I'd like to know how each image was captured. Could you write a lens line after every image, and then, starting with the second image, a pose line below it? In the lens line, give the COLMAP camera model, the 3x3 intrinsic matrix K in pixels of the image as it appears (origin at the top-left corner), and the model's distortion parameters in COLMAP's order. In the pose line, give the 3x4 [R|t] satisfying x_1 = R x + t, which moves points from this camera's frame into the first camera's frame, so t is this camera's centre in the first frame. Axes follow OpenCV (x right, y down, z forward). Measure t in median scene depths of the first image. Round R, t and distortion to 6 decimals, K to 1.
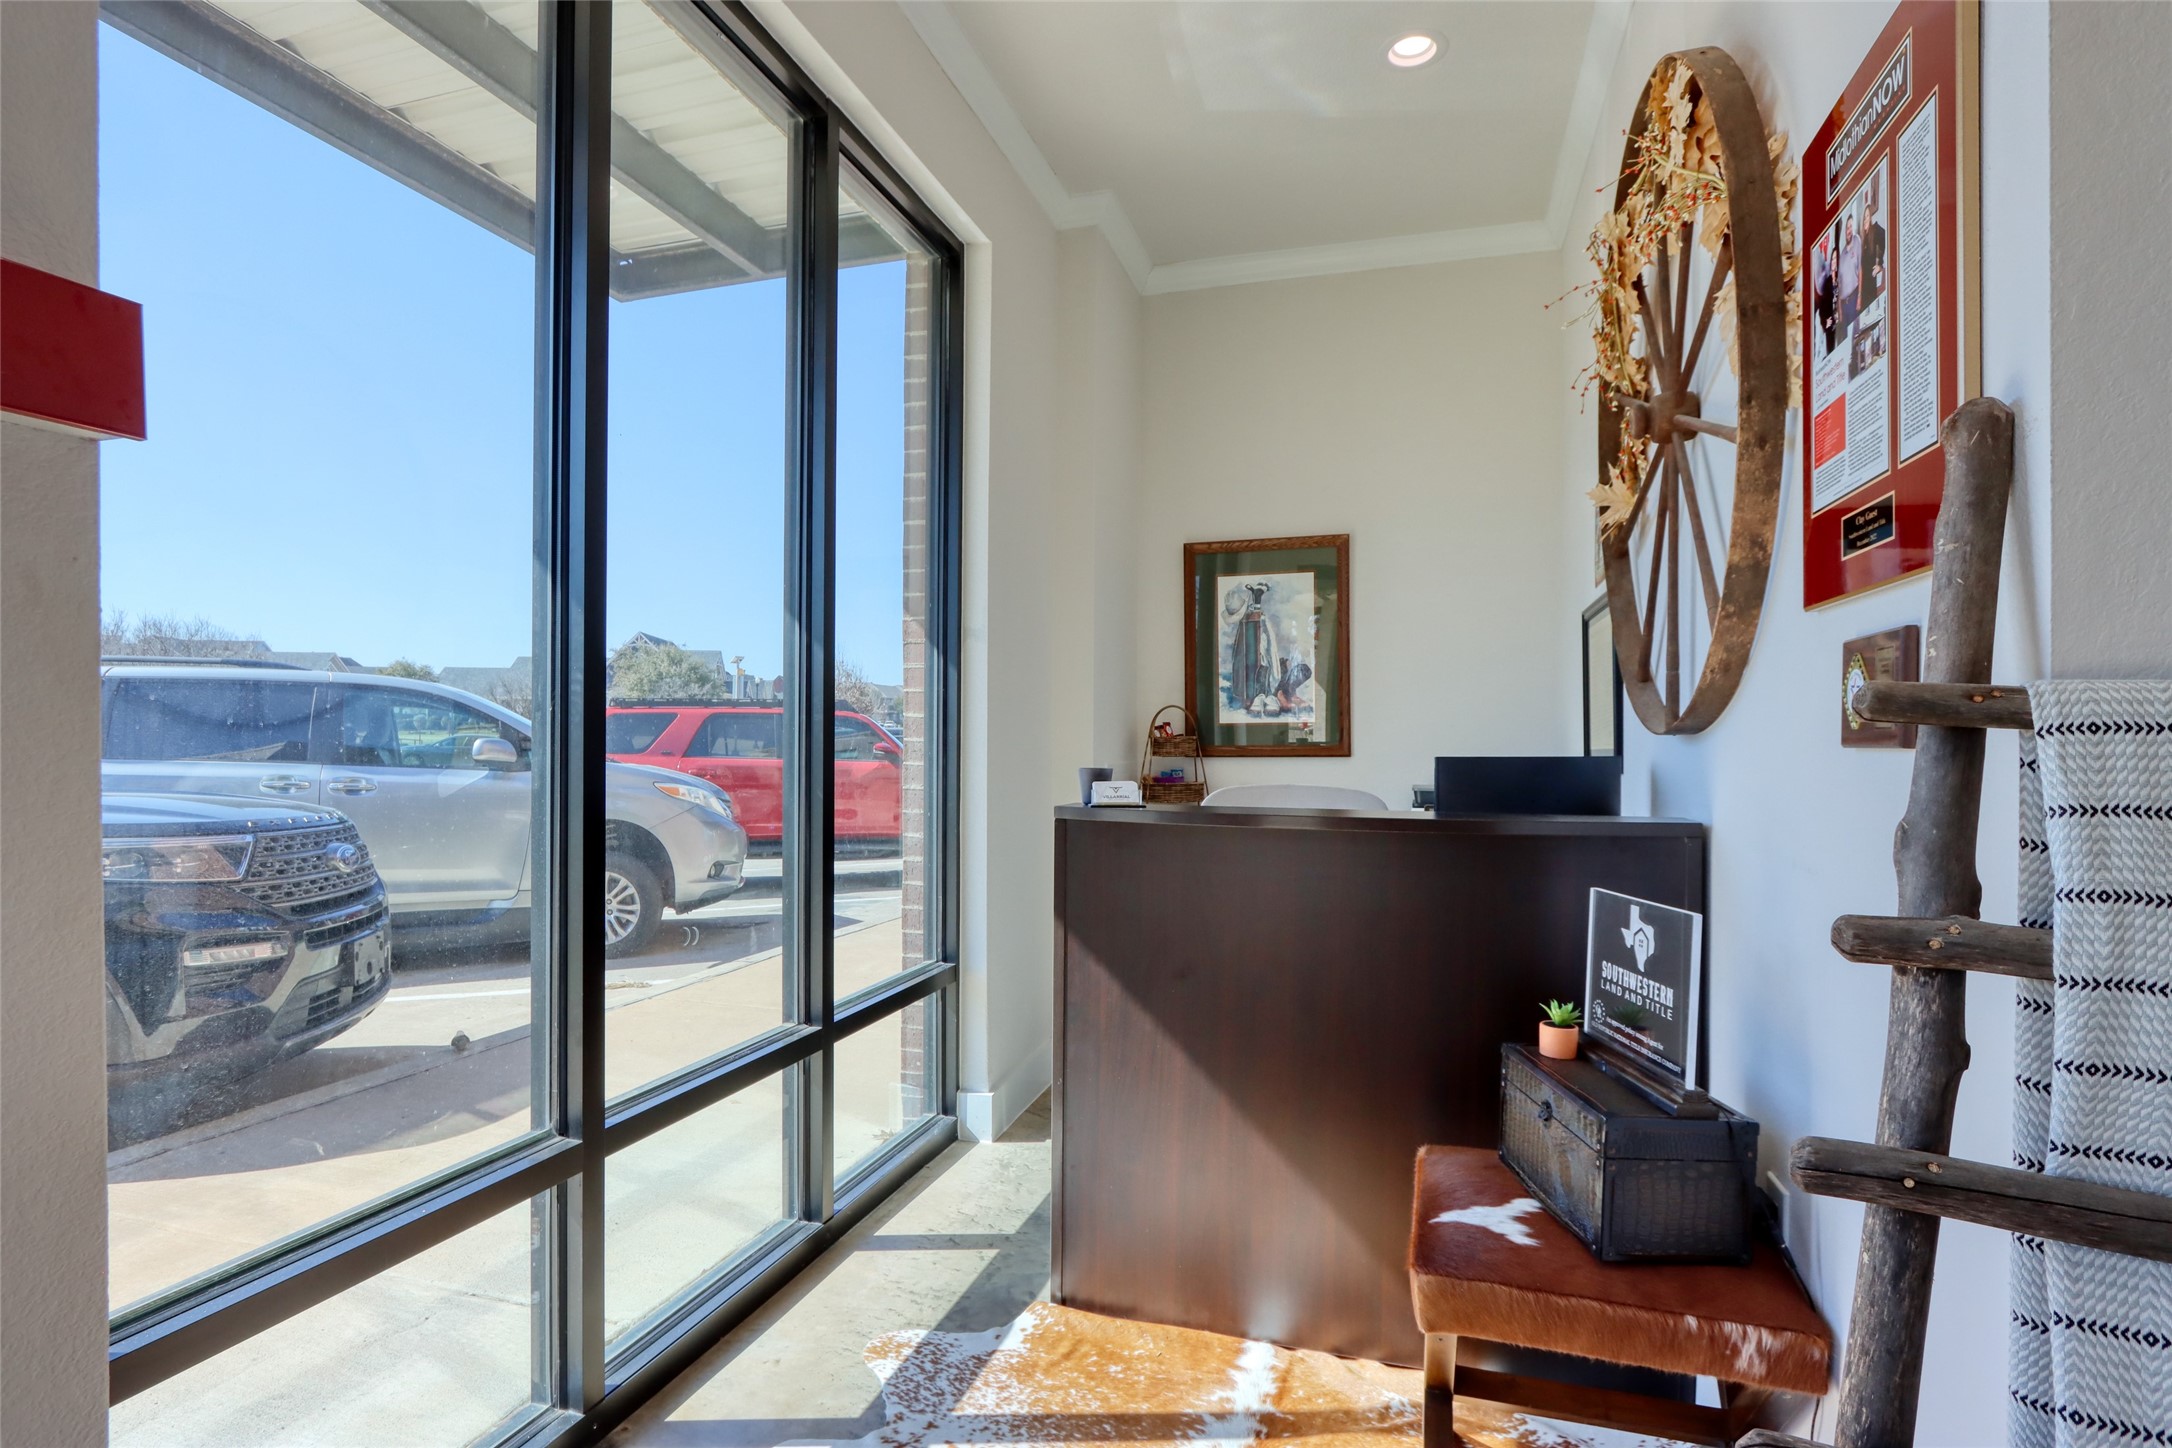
lens RADIAL K [[1096.9, 0, 1090.2], [0, 1096.9, 743.6], [0, 0, 1]] dist [-0.016853, 0.000776]
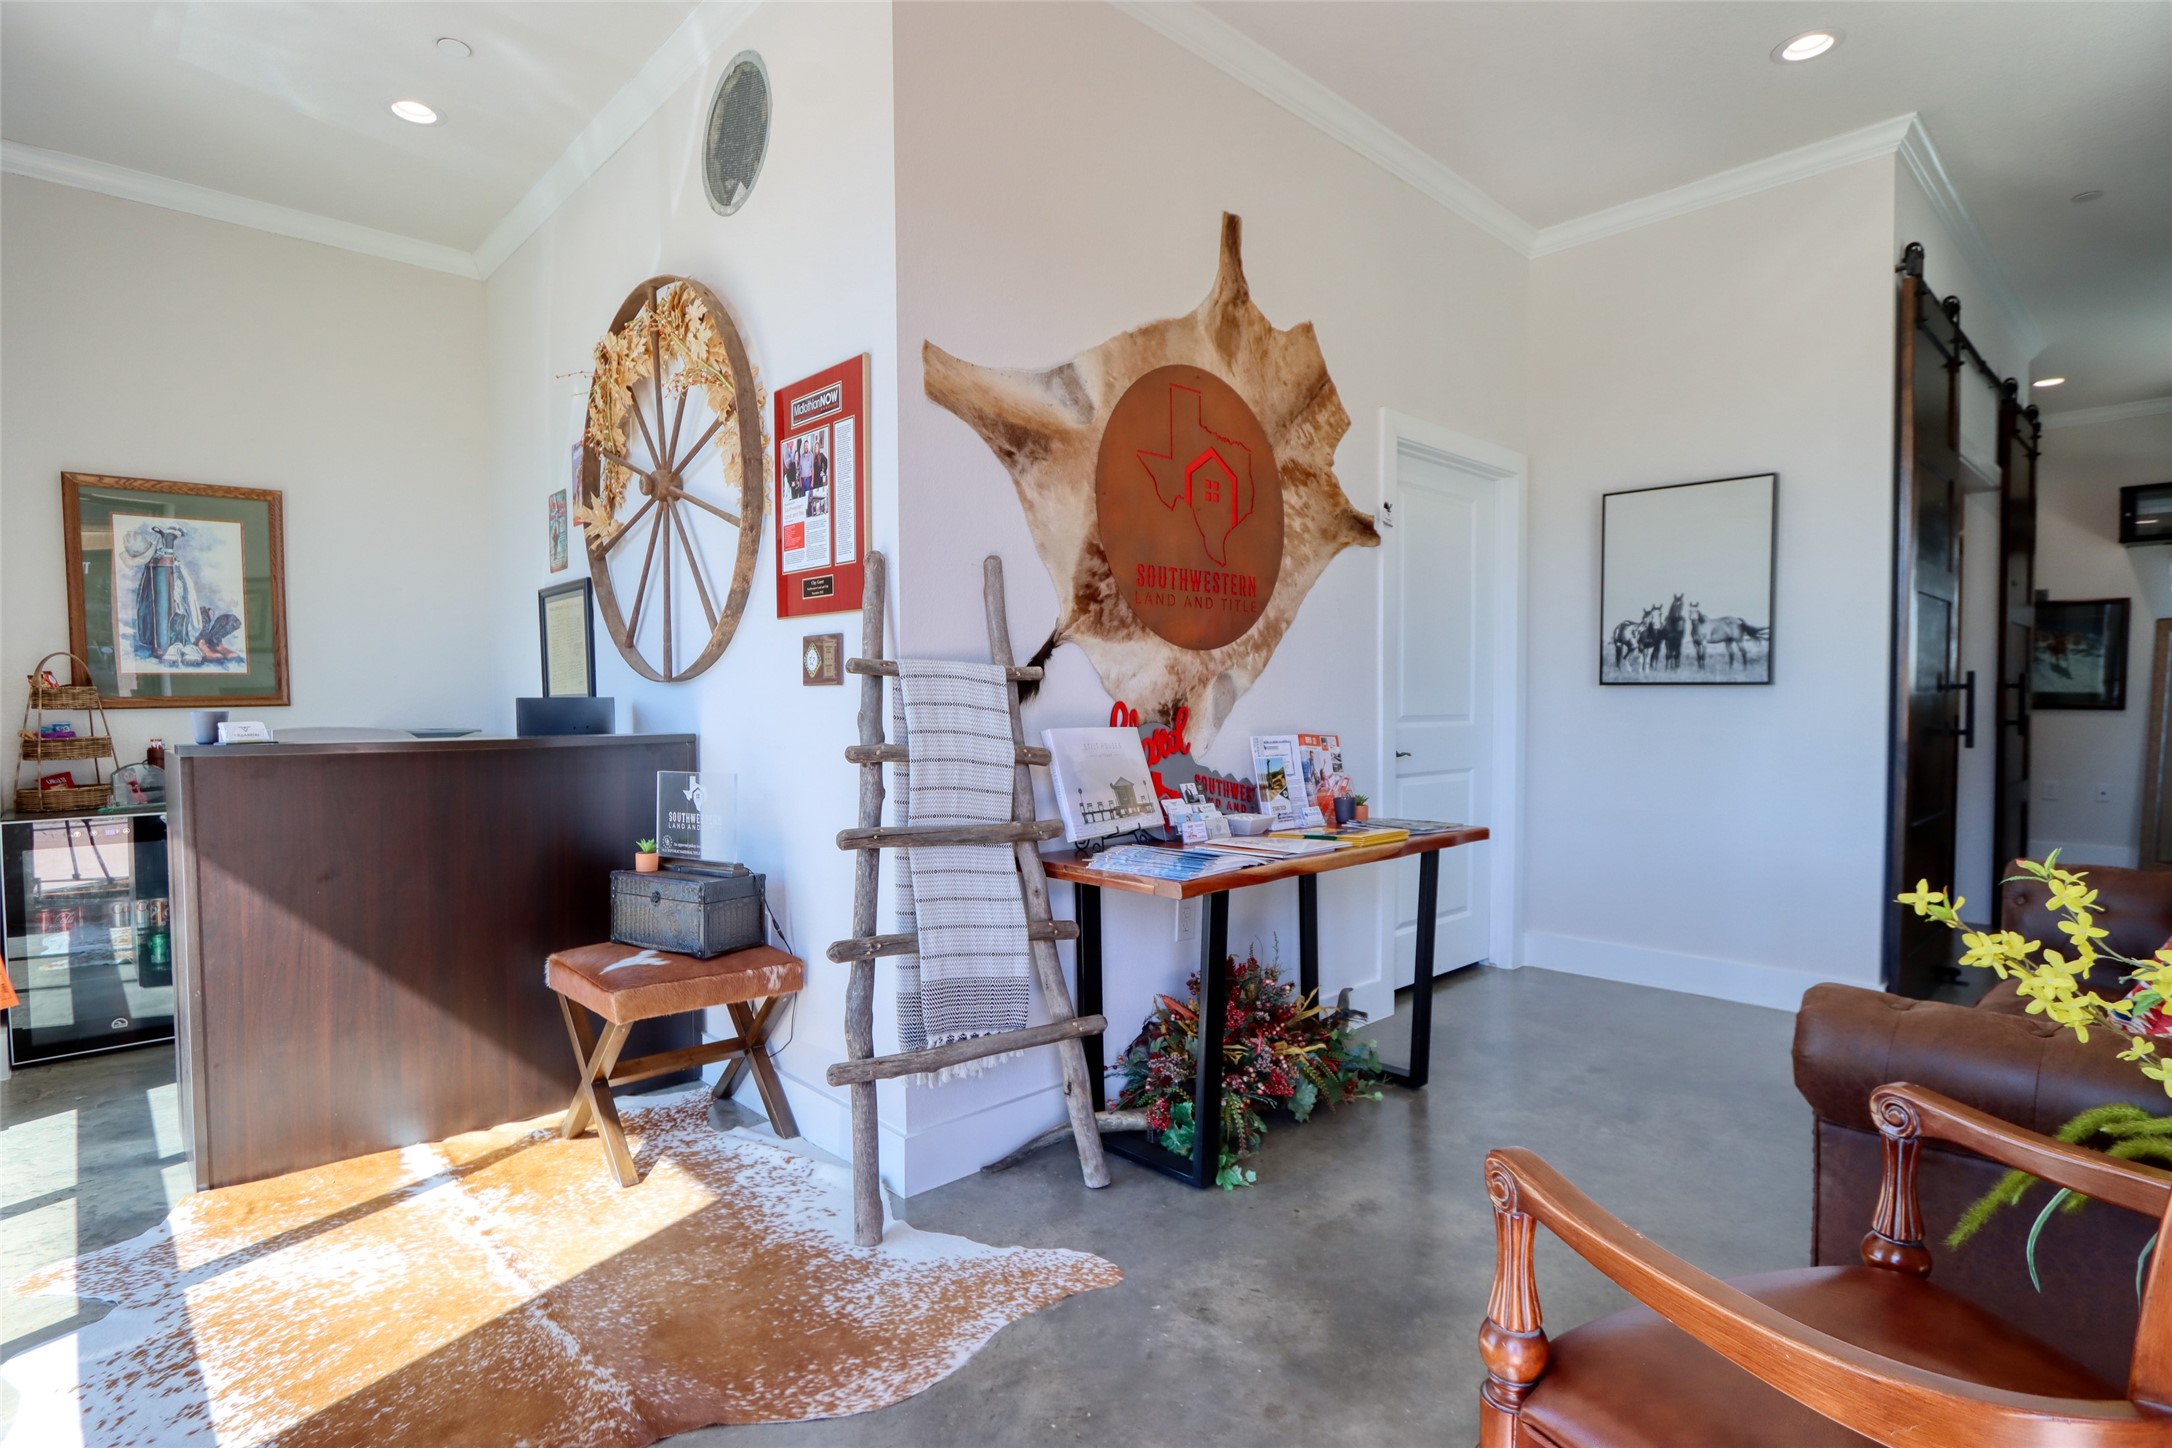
lens RADIAL K [[1096.9, 0, 1090.2], [0, 1096.9, 743.6], [0, 0, 1]] dist [-0.016853, 0.000776]
pose [[0.498524, -0.043523, 0.865782, -0.598671], [0.009023, 0.998945, 0.045022, 0.016749], [-0.866829, -0.014633, 0.498391, -0.379131]]
